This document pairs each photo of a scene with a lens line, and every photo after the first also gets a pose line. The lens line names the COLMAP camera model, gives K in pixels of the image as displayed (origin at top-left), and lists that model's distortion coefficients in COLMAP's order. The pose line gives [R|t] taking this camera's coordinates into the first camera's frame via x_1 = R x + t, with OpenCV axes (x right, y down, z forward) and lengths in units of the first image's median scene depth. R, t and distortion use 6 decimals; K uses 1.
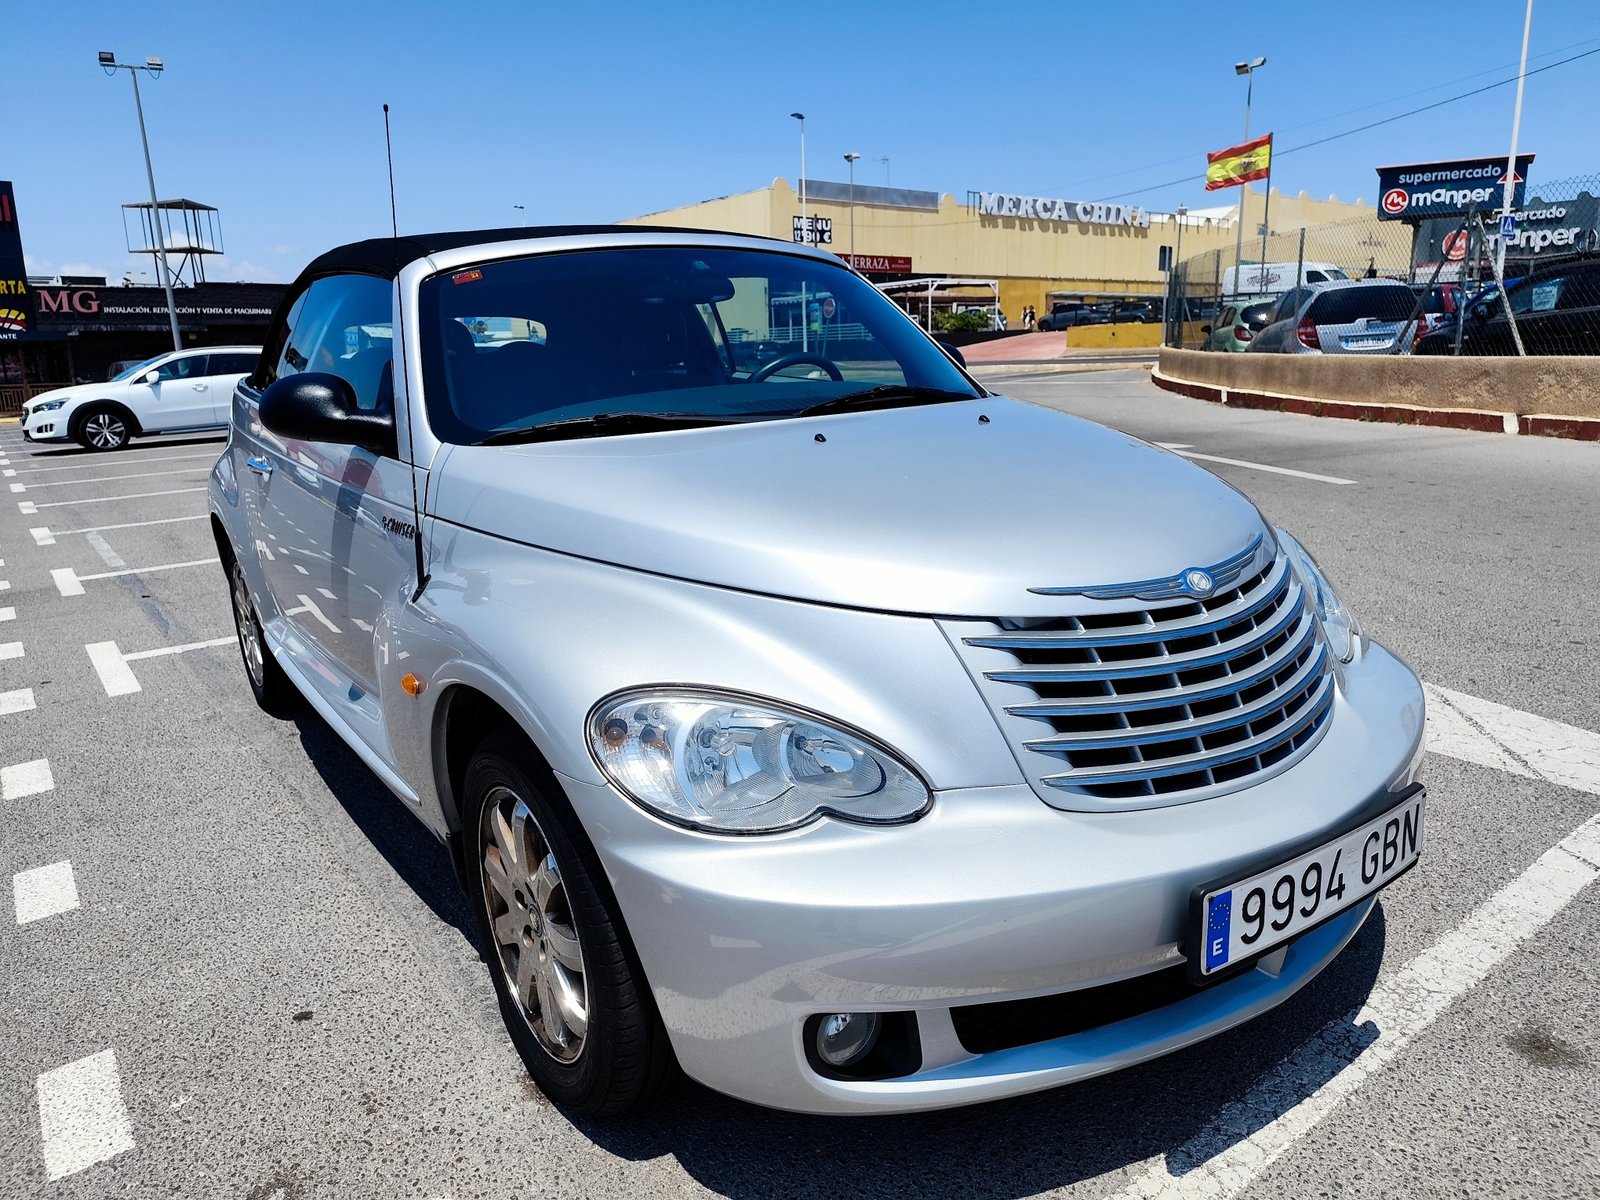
lens RADIAL K [[1103.1, 0, 797.2], [0, 1103.1, 595.9], [0, 0, 1]] dist [0.027079, -0.030701]
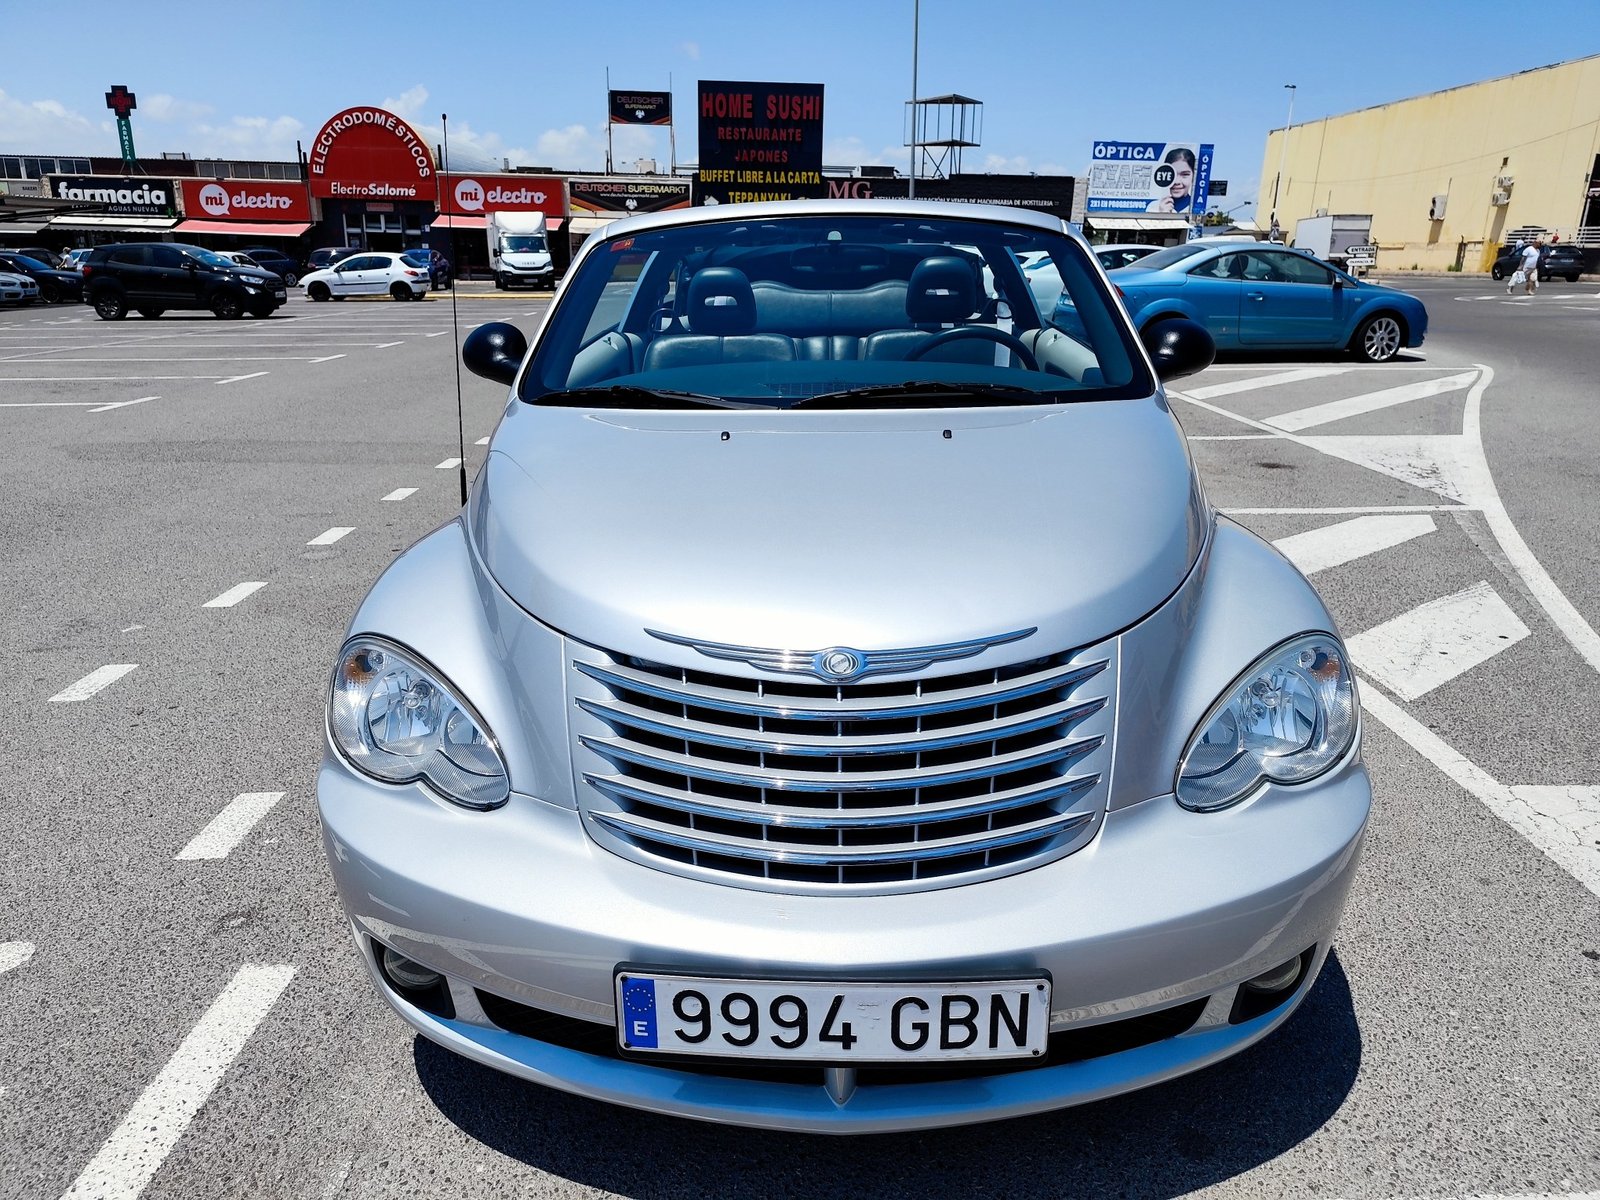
lens RADIAL K [[1103.1, 0, 796.4], [0, 1103.1, 603.3], [0, 0, 1]] dist [0.027079, -0.030701]
pose [[0.807999, 0.216986, -0.547772, 0.074331], [-0.163118, 0.975757, 0.145912, -0.017017], [0.566153, -0.028545, 0.823806, 0.021998]]
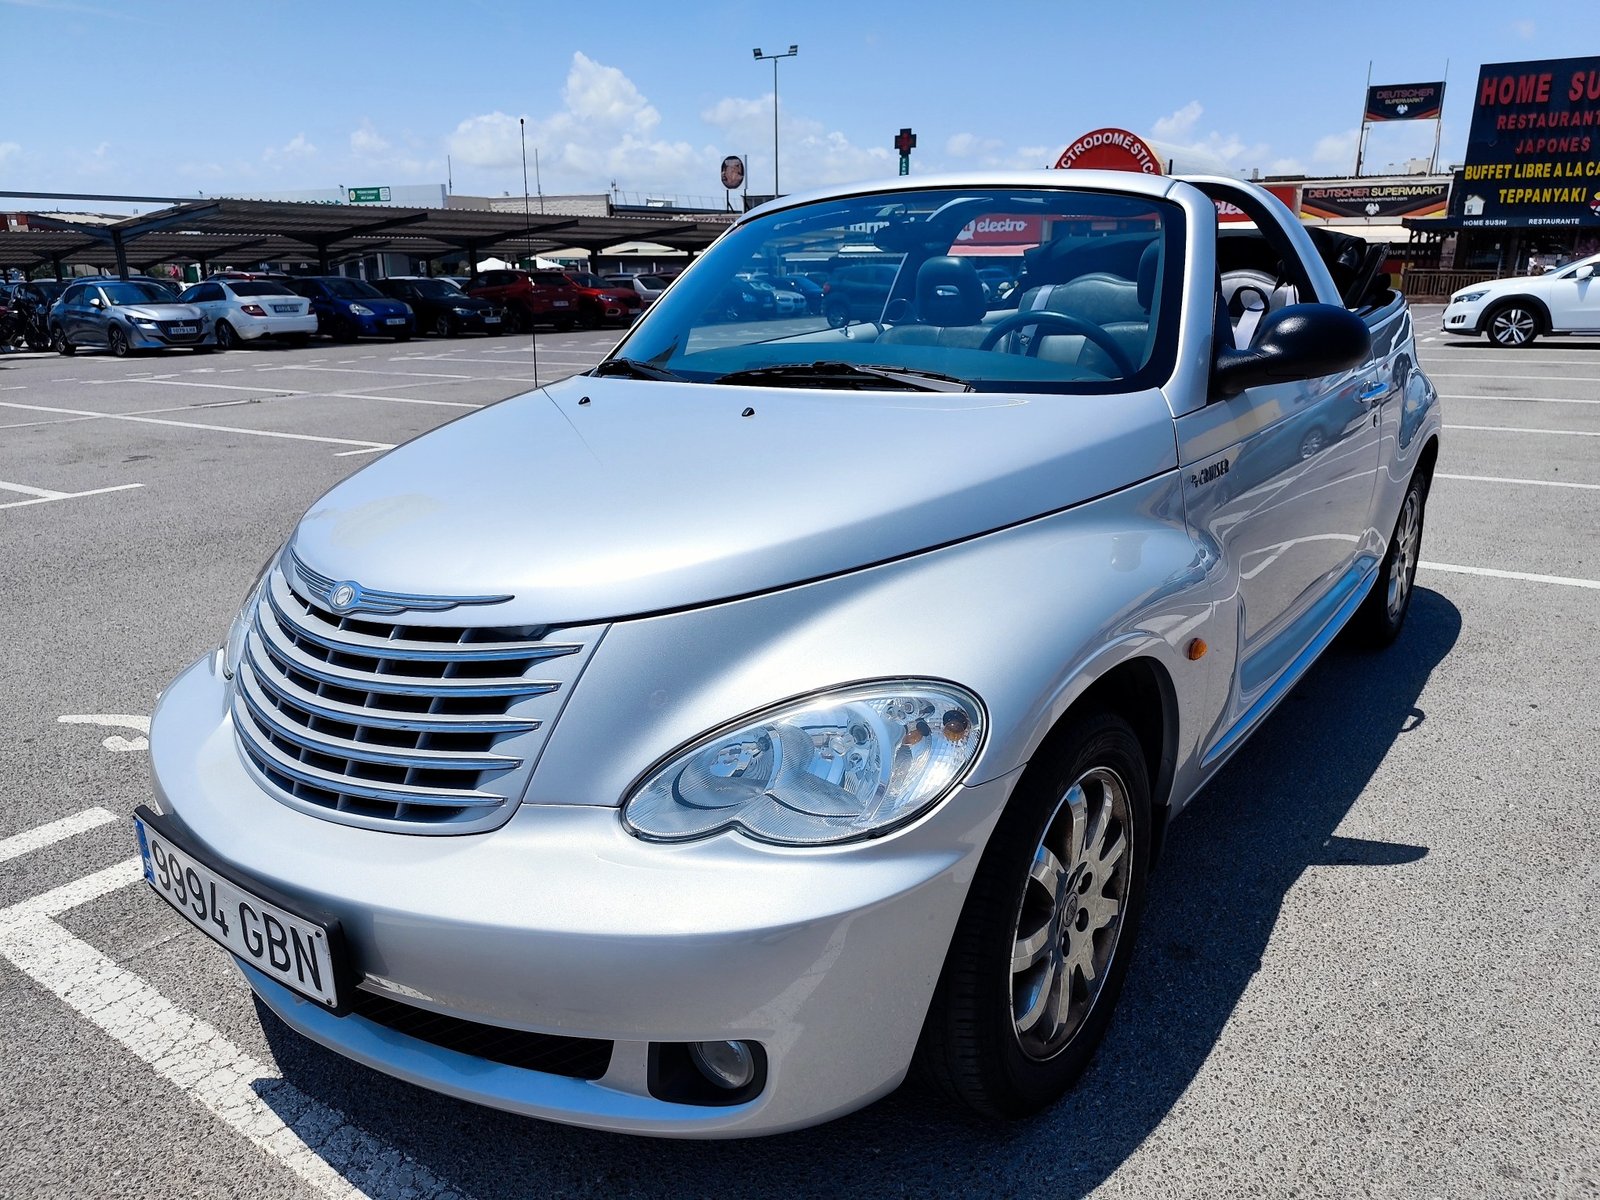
lens RADIAL K [[1103.1, 0, 810.8], [0, 1103.1, 606.6], [0, 0, 1]] dist [0.027079, -0.030701]
pose [[0.326838, 0.306083, -0.894142, 0.123372], [-0.207403, 0.946268, 0.248115, -0.029809], [0.922042, 0.104354, 0.372759, 0.092824]]
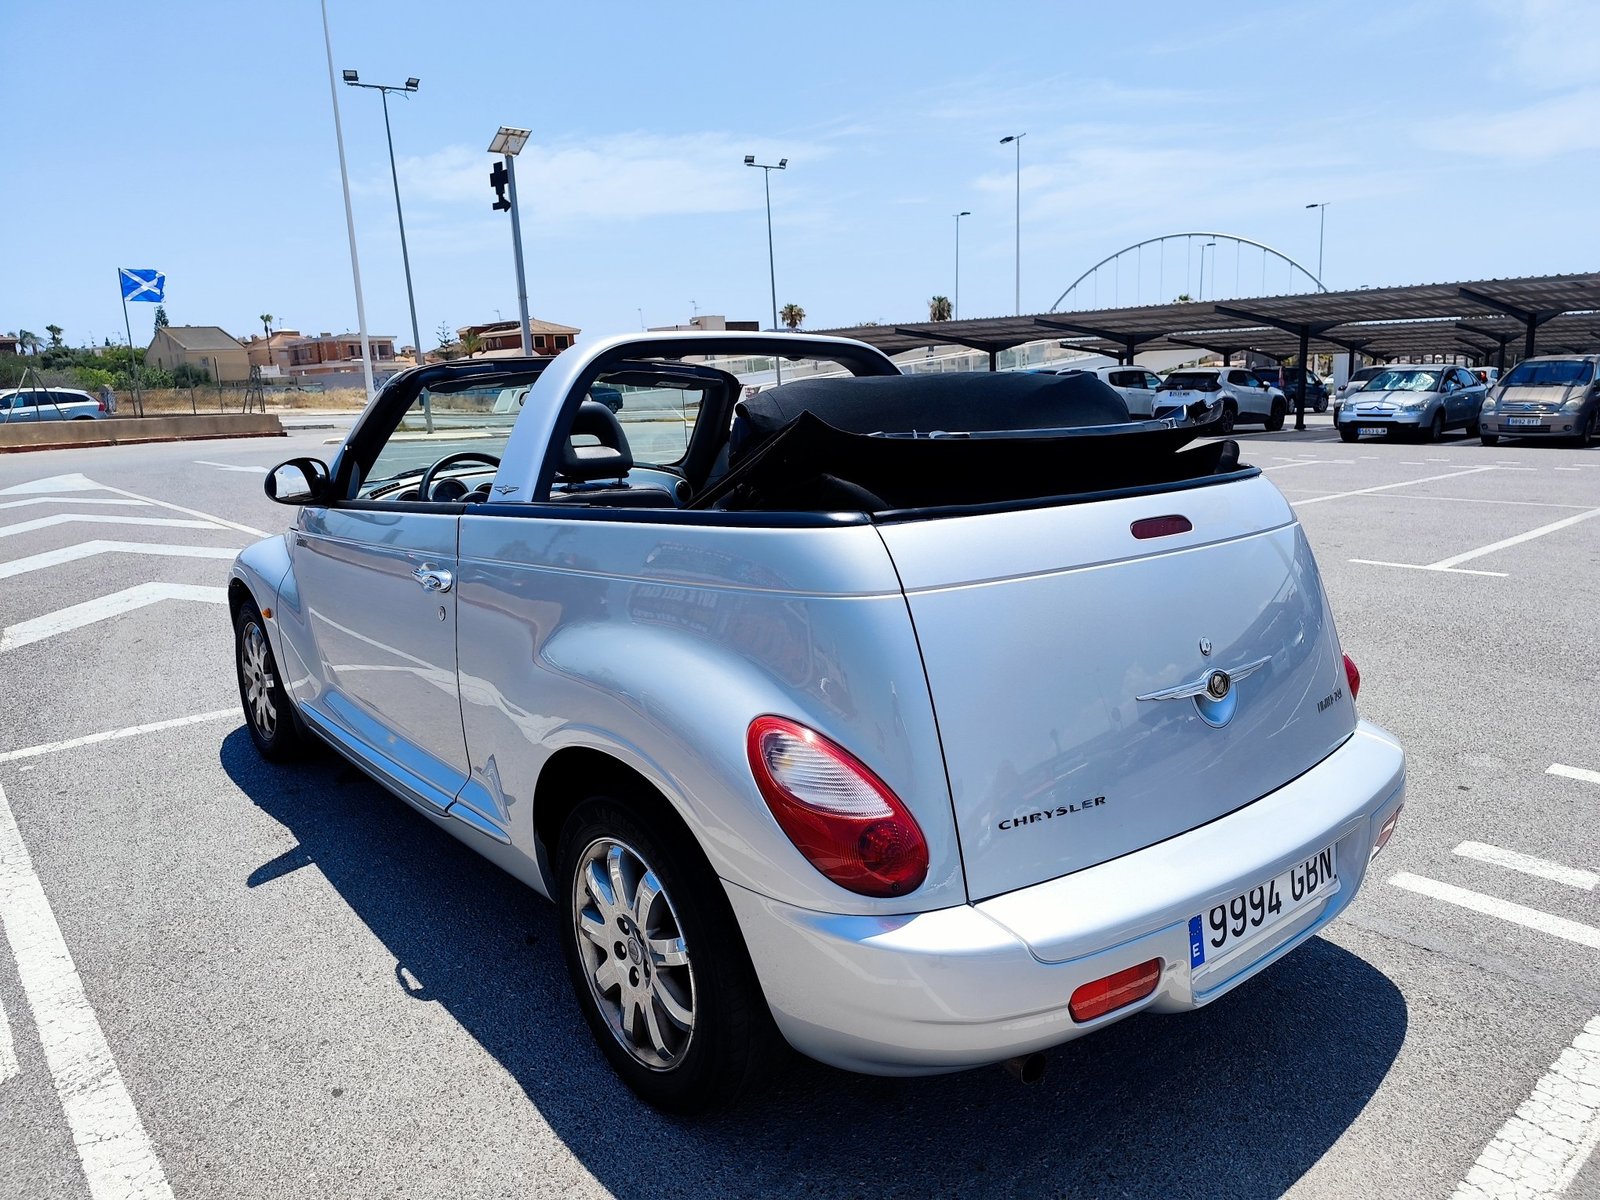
lens RADIAL K [[1103.1, 0, 792.0], [0, 1103.1, 587.7], [0, 0, 1]] dist [0.027079, -0.030701]
pose [[-0.994136, 0.080057, -0.072694, -0.035678], [0.044651, 0.916157, 0.398324, -0.090012], [0.098488, 0.392742, -0.914360, 0.357808]]
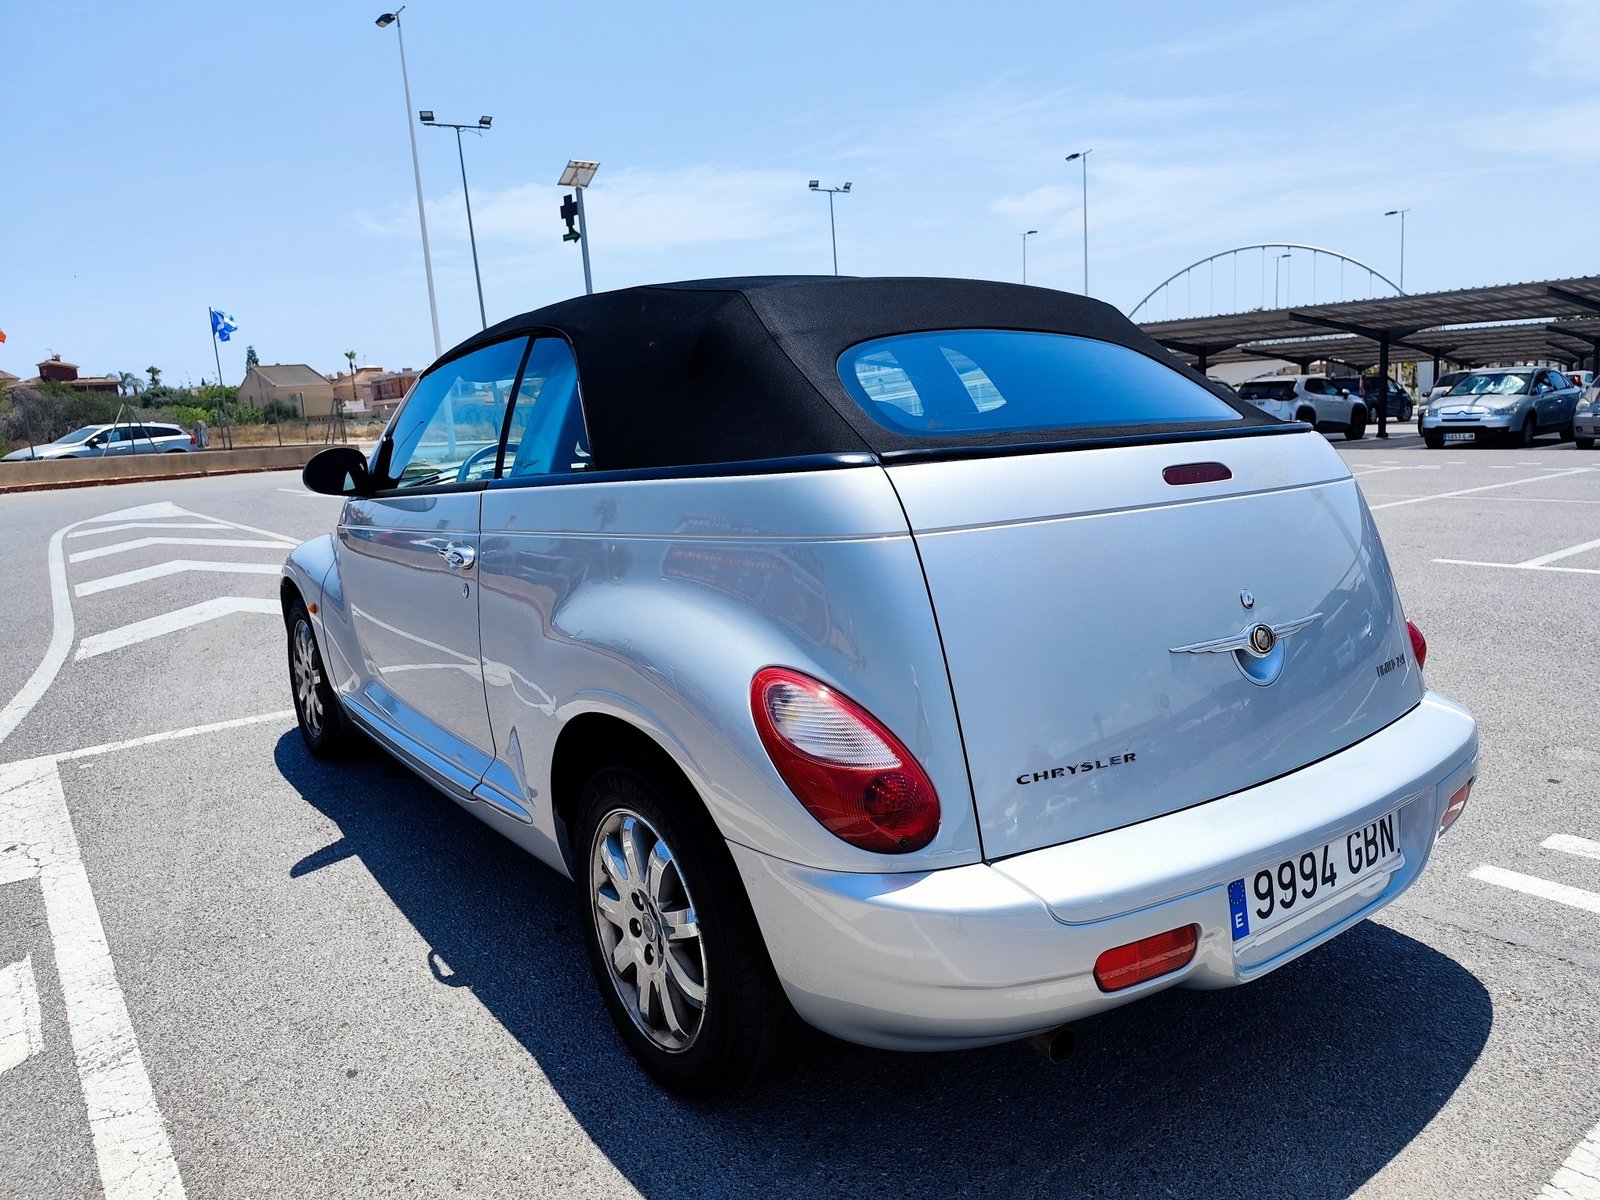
lens RADIAL K [[1103.1, 0, 794.6], [0, 1103.1, 582.9], [0, 0, 1]] dist [0.027079, -0.030701]
pose [[-0.995954, 0.088921, -0.012982, -0.040944], [0.077820, 0.925669, 0.370244, -0.081811], [0.044940, 0.367736, -0.928844, 0.356475]]
